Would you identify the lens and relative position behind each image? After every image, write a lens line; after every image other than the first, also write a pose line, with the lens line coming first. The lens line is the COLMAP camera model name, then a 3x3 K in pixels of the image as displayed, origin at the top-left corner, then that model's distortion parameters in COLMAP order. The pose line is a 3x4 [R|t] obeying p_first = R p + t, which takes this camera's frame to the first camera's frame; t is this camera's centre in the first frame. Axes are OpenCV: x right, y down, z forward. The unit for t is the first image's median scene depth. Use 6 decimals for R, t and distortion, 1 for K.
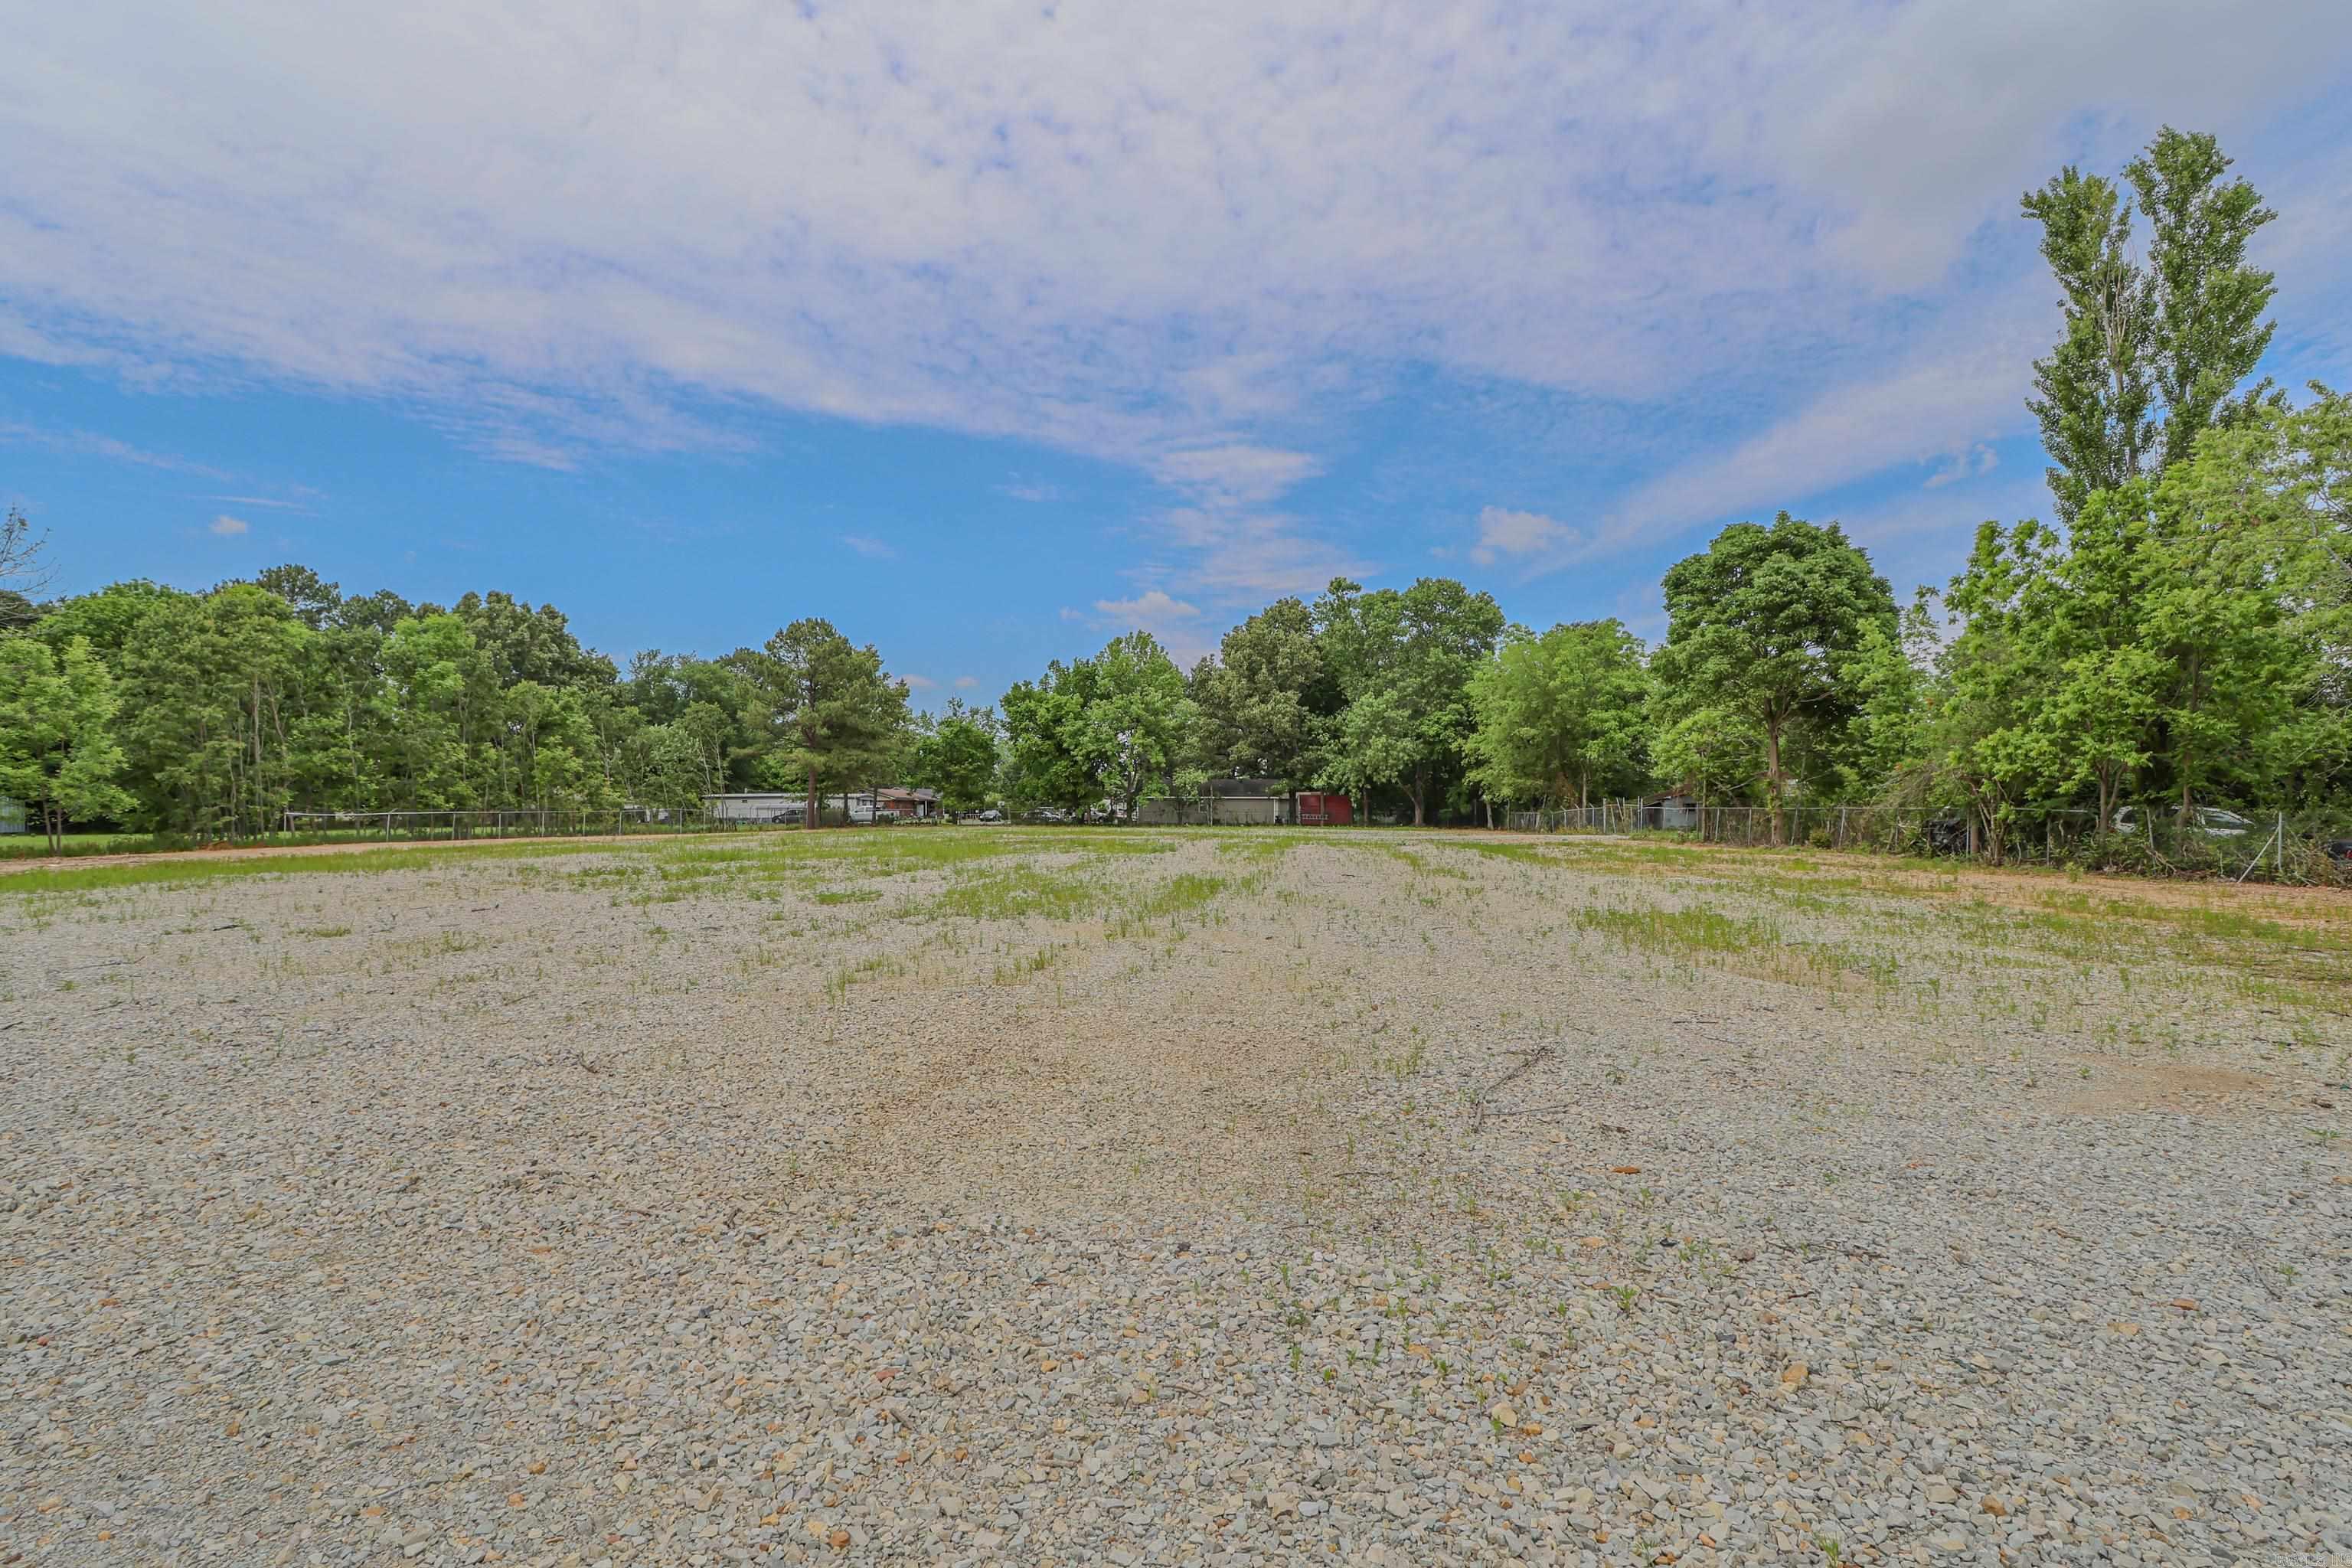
lens RADIAL K [[1088.8, 0, 1156.7], [0, 1088.8, 785.1], [0, 0, 1]] dist [-0.003759, 0.000655]
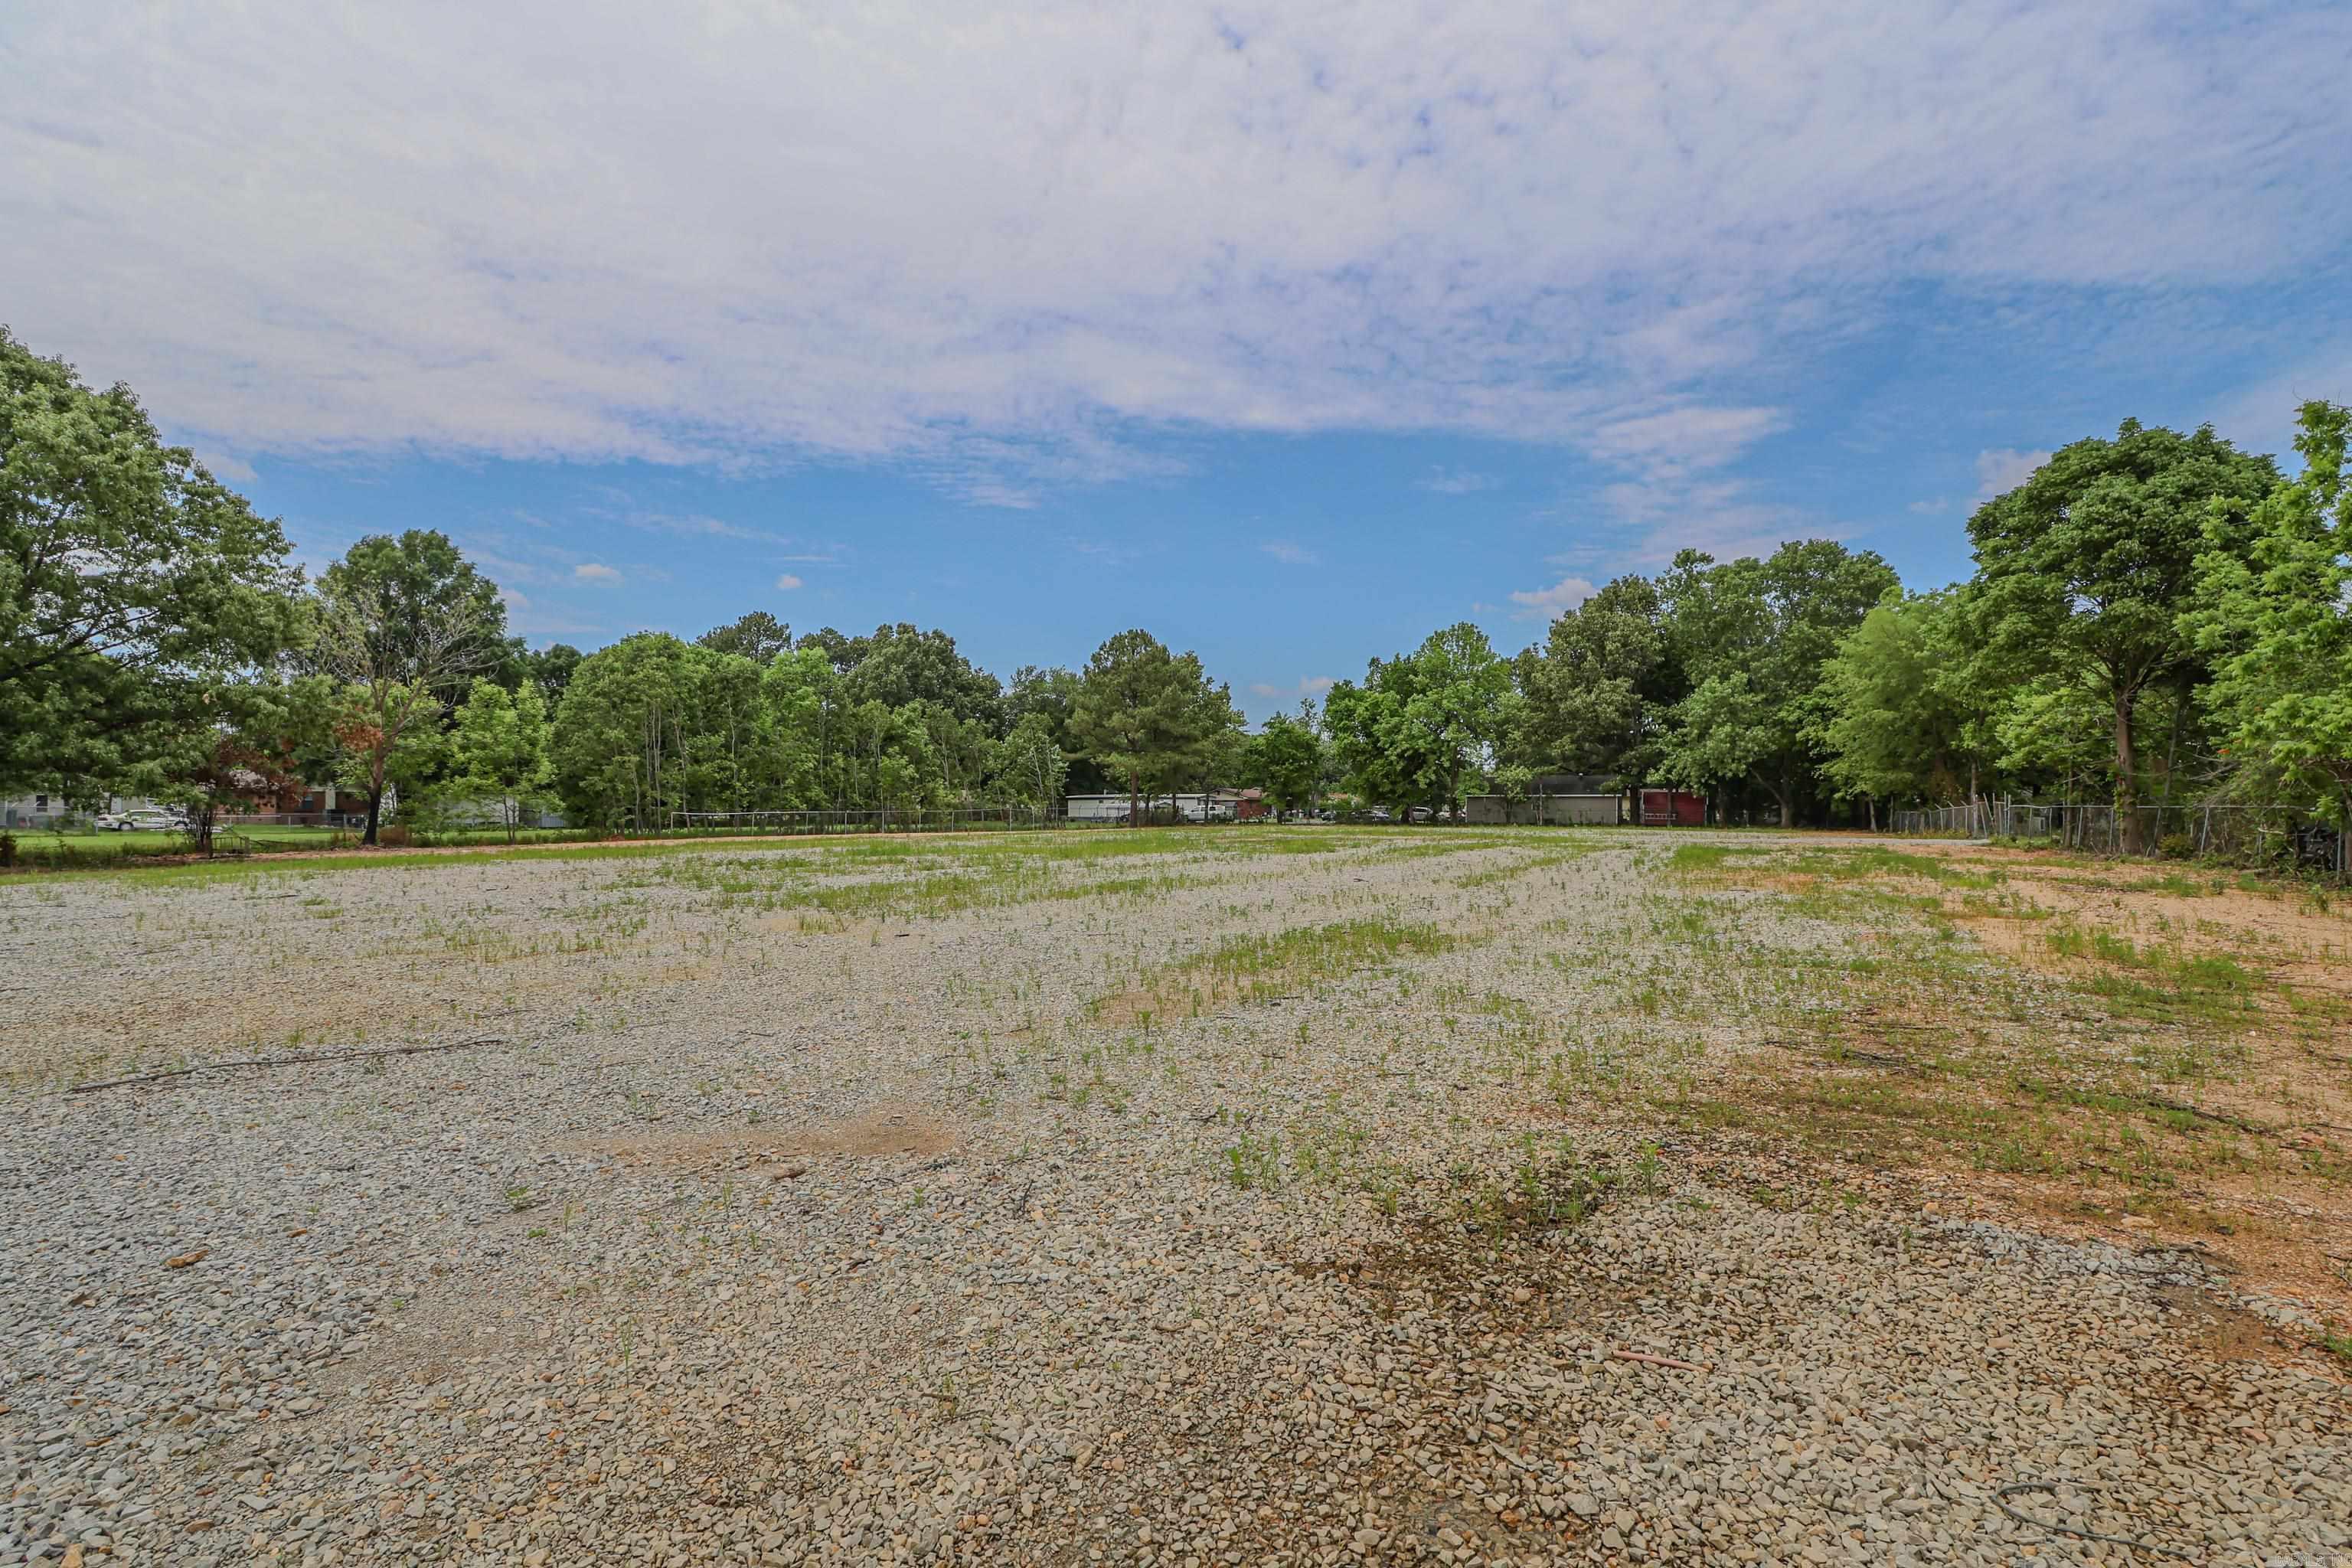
lens RADIAL K [[1088.8, 0, 1213.4], [0, 1088.8, 801.7], [0, 0, 1]] dist [-0.003759, 0.000655]
pose [[0.934952, -0.004005, -0.354753, 0.121399], [0.009707, 0.999851, 0.014293, 0.000450], [0.354642, -0.016807, 0.934851, 0.024992]]
